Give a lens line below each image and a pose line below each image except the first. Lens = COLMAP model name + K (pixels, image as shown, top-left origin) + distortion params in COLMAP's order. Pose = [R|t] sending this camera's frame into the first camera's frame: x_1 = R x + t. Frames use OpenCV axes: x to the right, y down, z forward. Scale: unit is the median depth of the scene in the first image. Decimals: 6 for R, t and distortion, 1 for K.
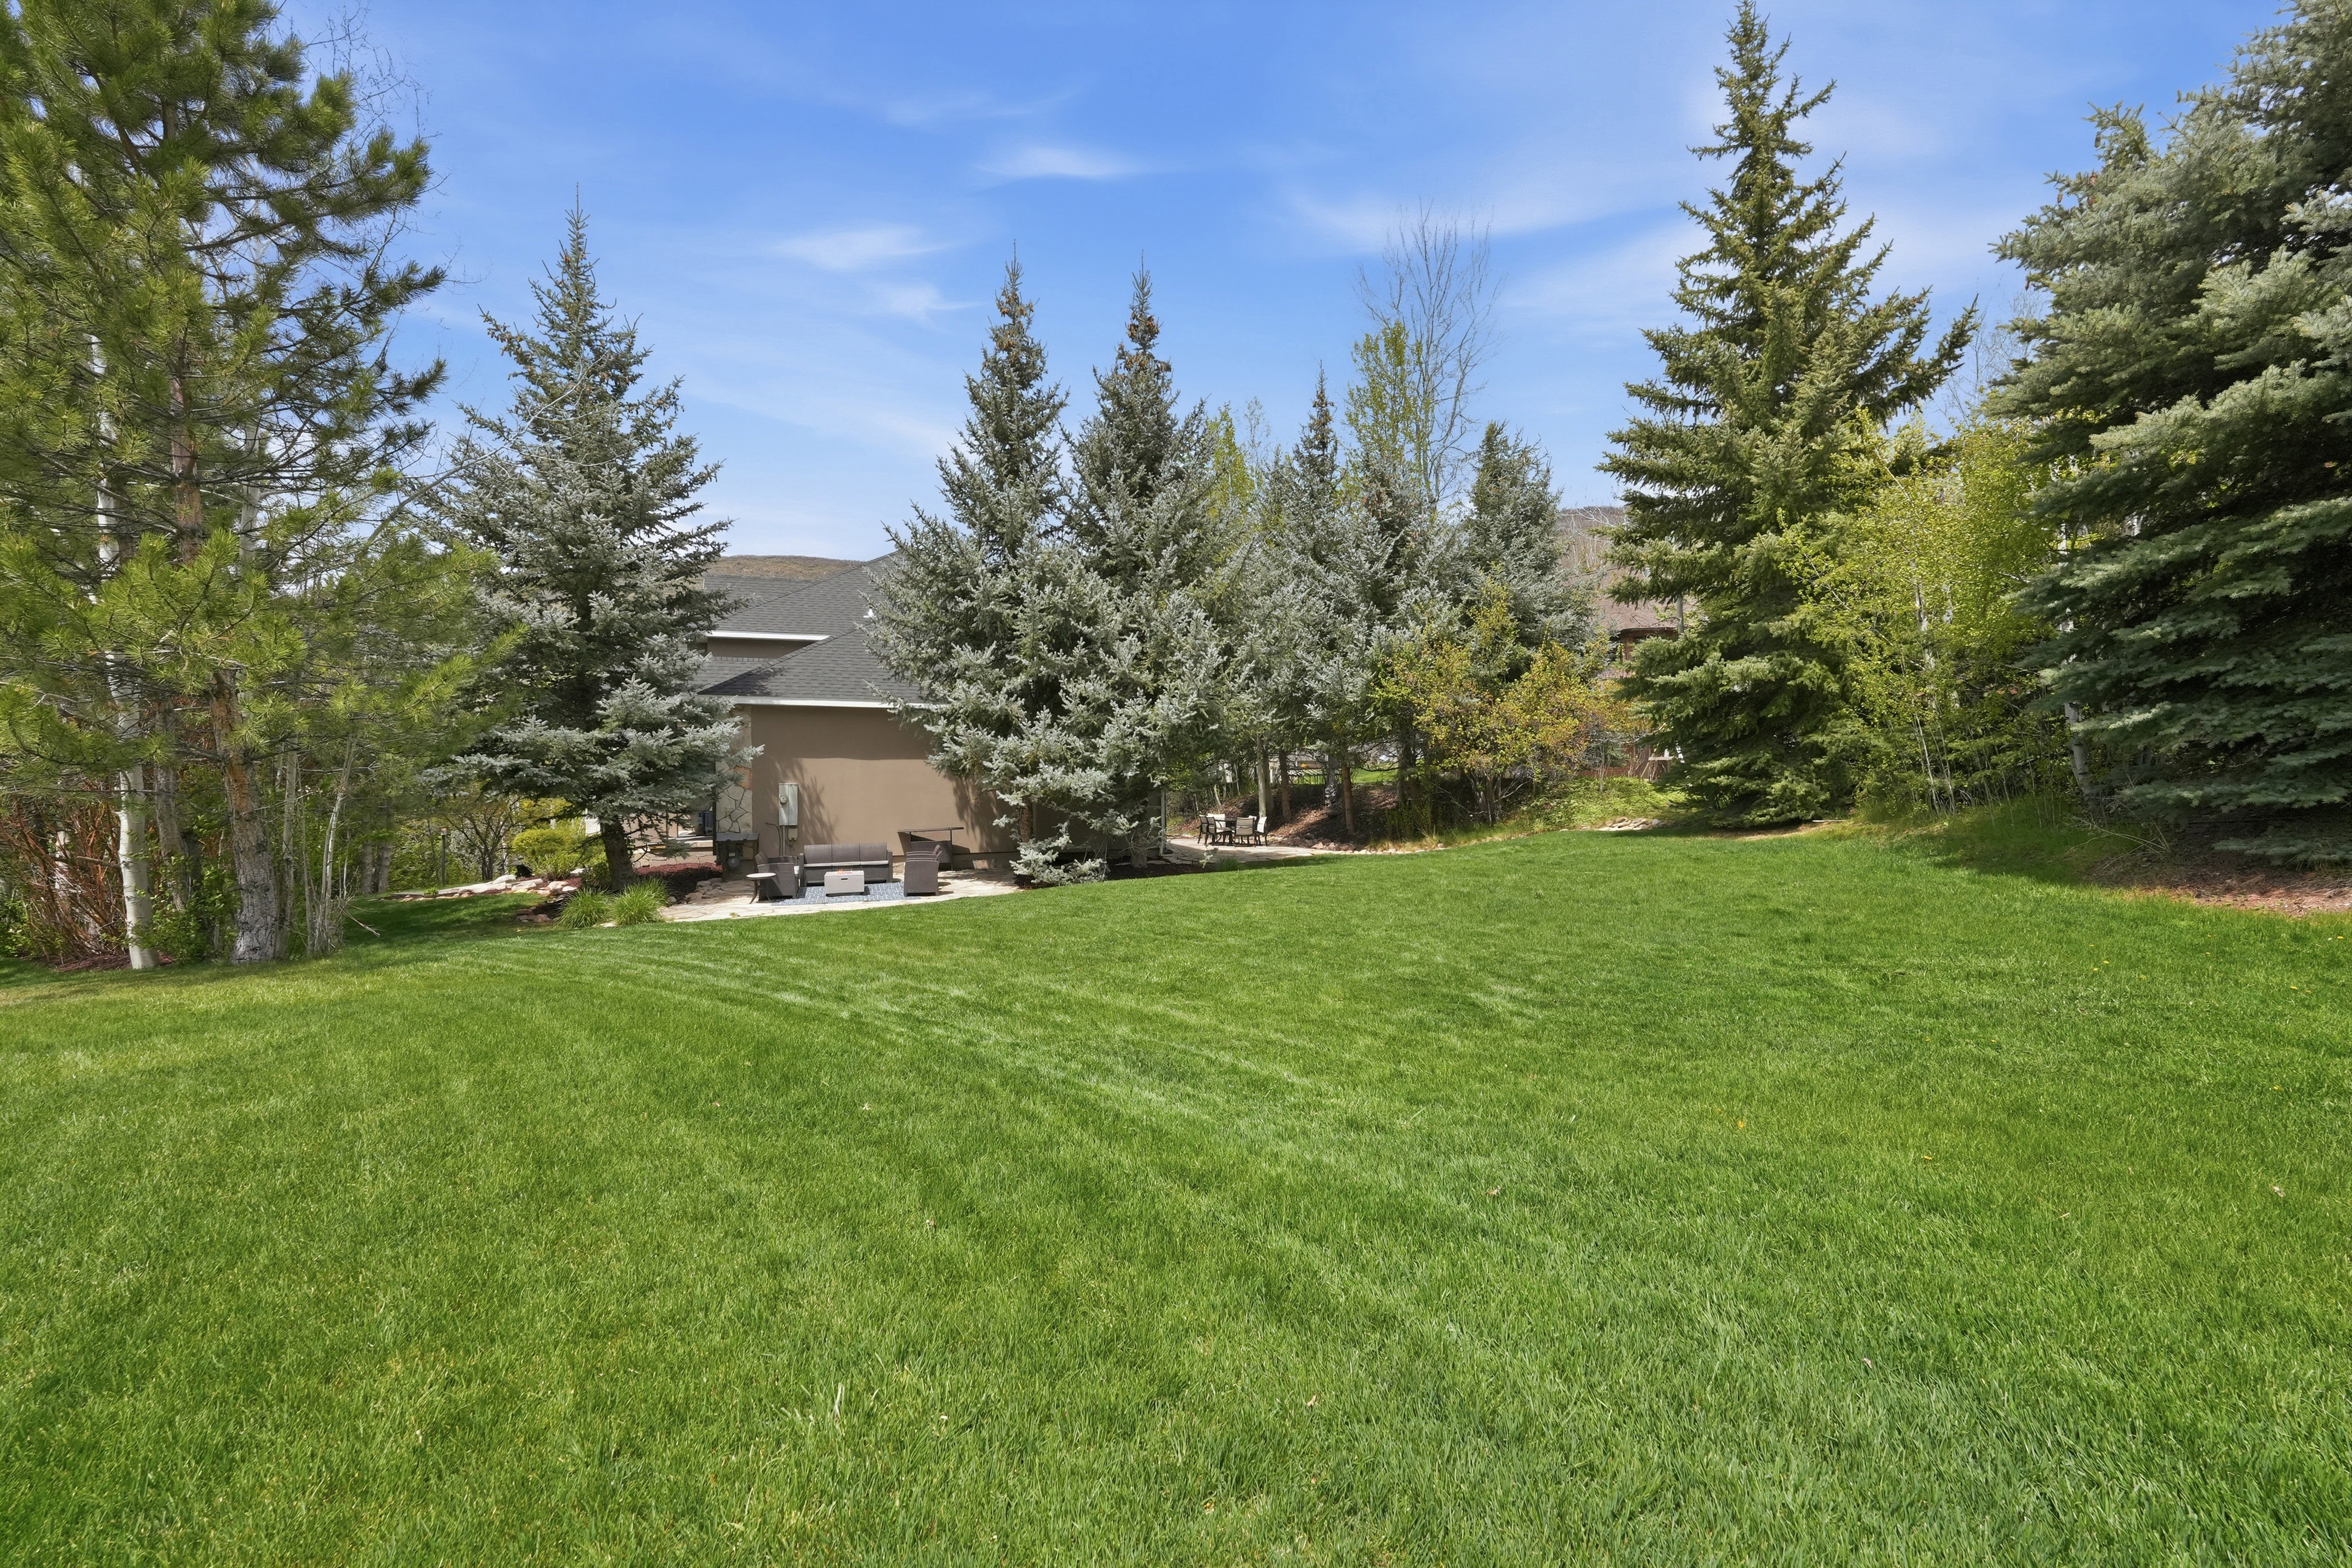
lens RADIAL K [[1092.7, 0, 1176.0], [0, 1092.7, 784.0], [0, 0, 1]] dist [0.000232, 0.000012]
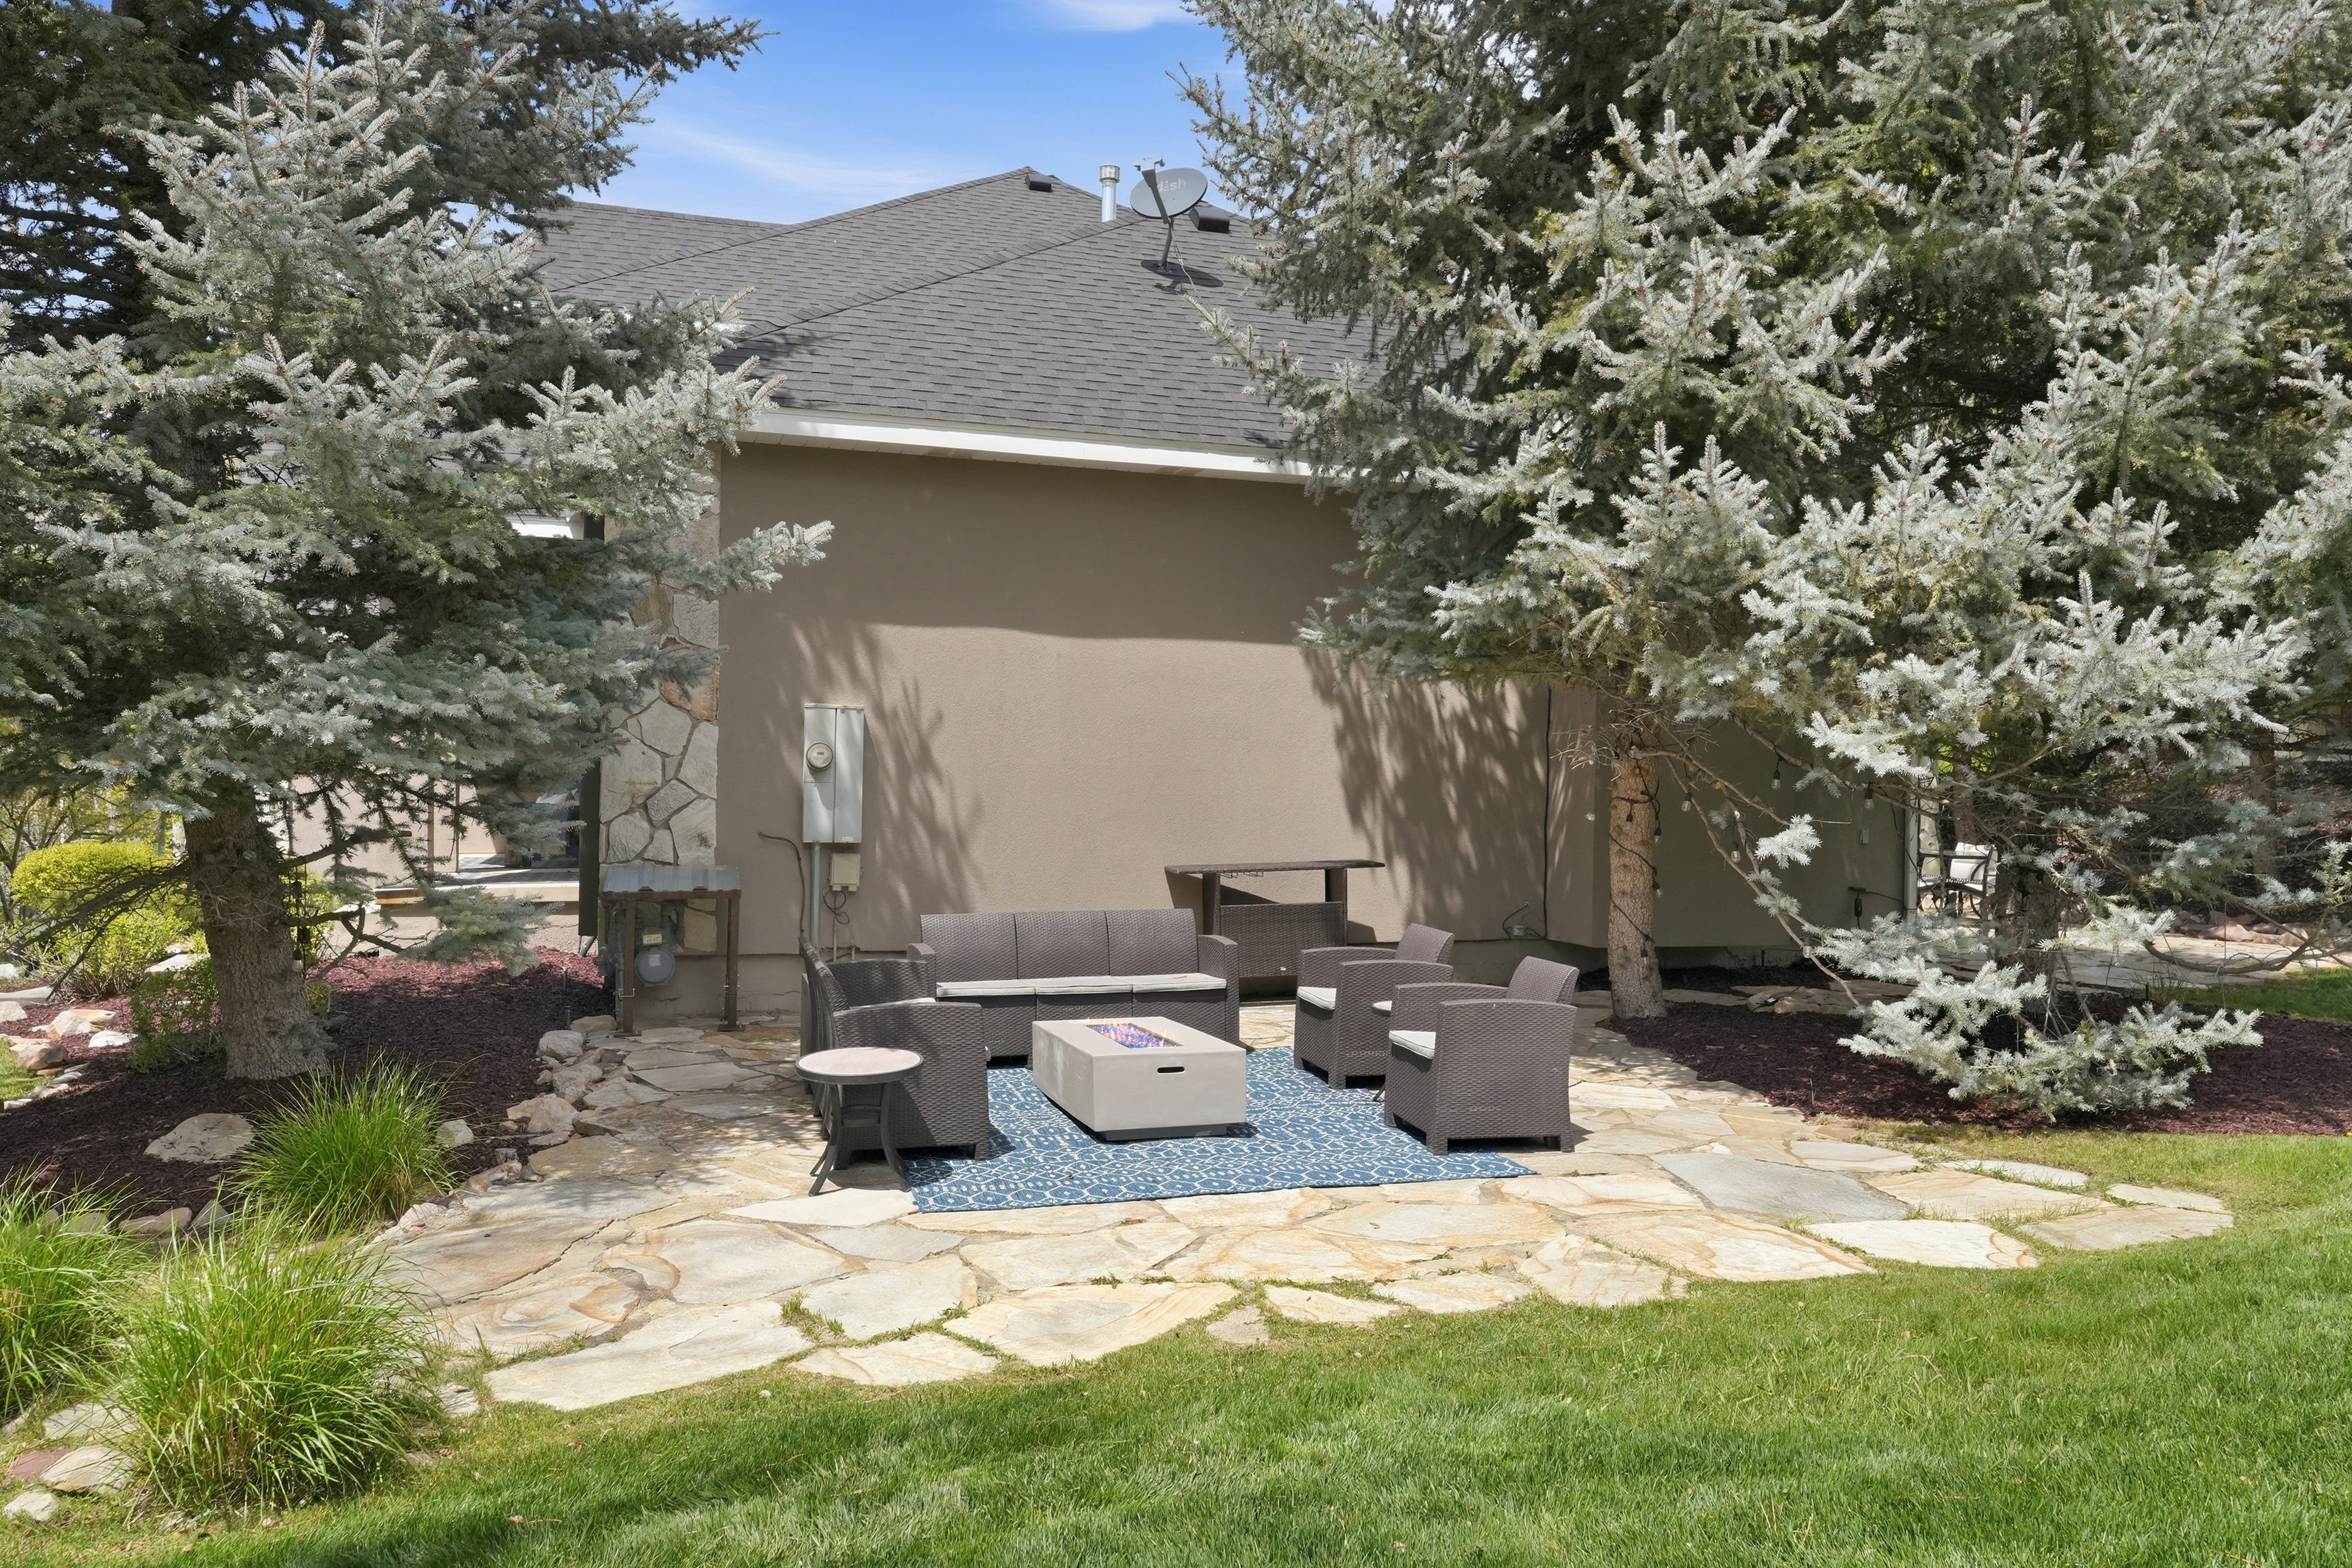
lens RADIAL K [[1652.4, 0, 1176.0], [0, 1652.4, 784.0], [0, 0, 1]] dist [-0.007020, -0.000922]
pose [[0.999835, 0.017598, -0.004474, -0.286445], [-0.017625, 0.999827, -0.005912, 0.025052], [0.004370, 0.005990, 0.999973, 0.602296]]
